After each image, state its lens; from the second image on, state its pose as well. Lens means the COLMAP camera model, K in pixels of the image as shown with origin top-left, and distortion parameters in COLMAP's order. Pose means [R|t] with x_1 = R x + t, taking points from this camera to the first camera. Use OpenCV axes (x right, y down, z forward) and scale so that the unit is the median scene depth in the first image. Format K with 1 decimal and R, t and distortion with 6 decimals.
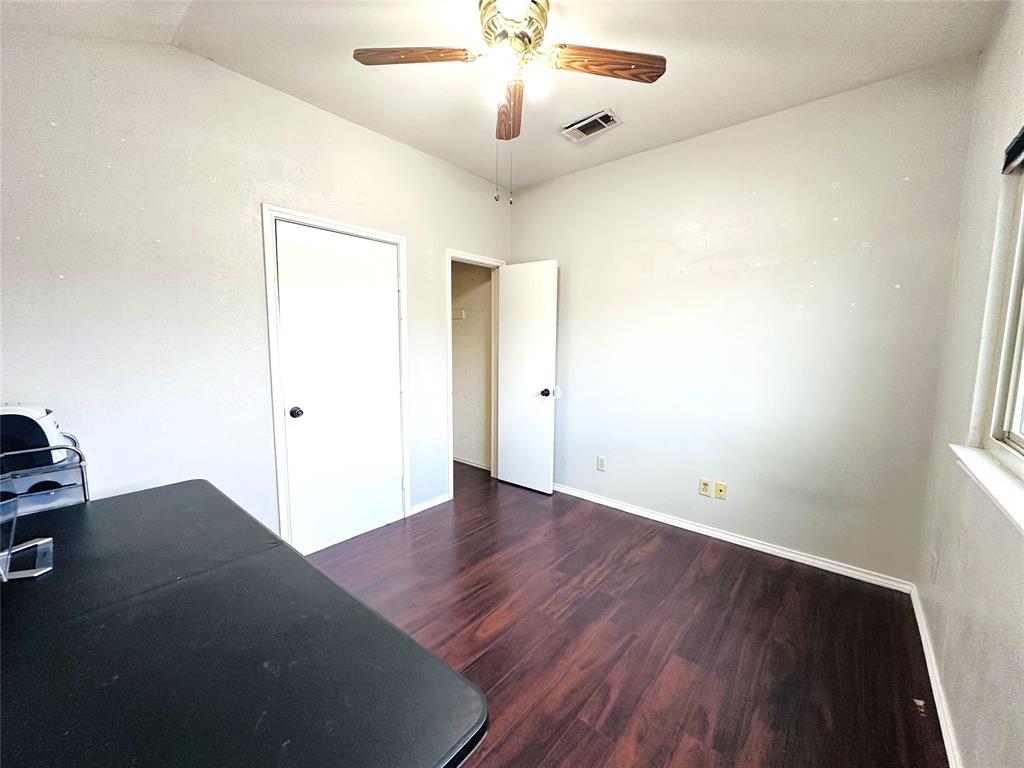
lens RADIAL K [[406.6, 0, 513.5], [0, 406.6, 382.8], [0, 0, 1]] dist [-0.002273, -0.000228]
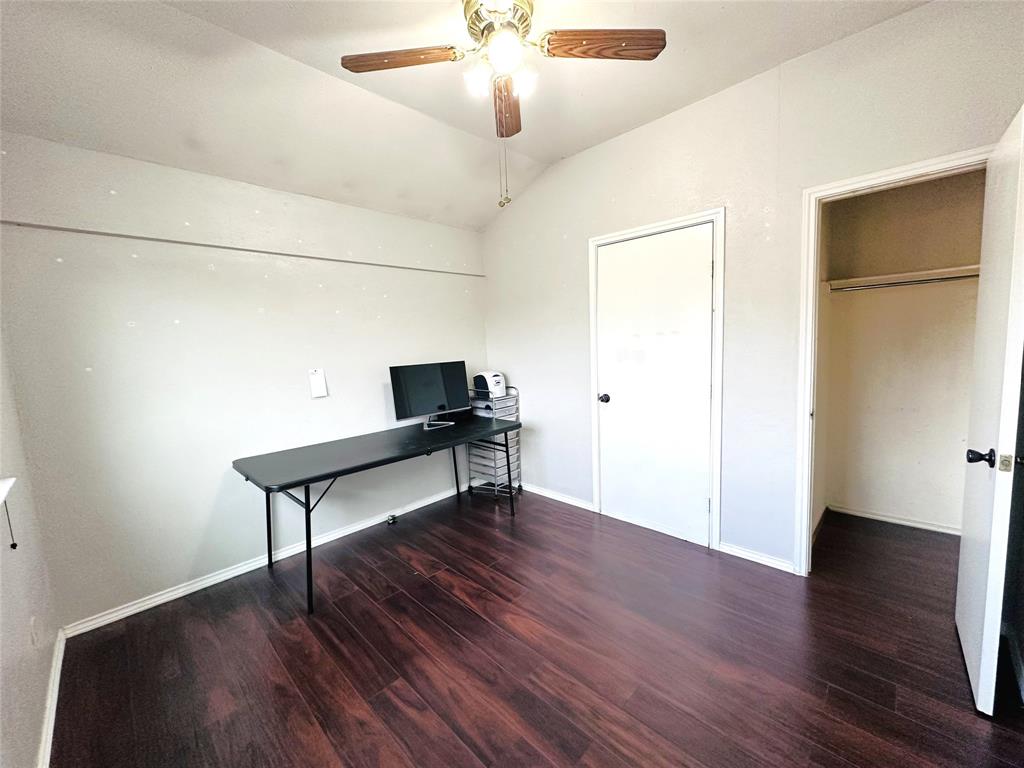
lens RADIAL K [[406.6, 0, 513.5], [0, 406.6, 382.8], [0, 0, 1]] dist [-0.002273, -0.000228]
pose [[-0.077409, 0.096795, -0.992290, 0.986924], [-0.064588, 0.992698, 0.101874, -0.115834], [0.994905, 0.071976, -0.070592, 1.108697]]
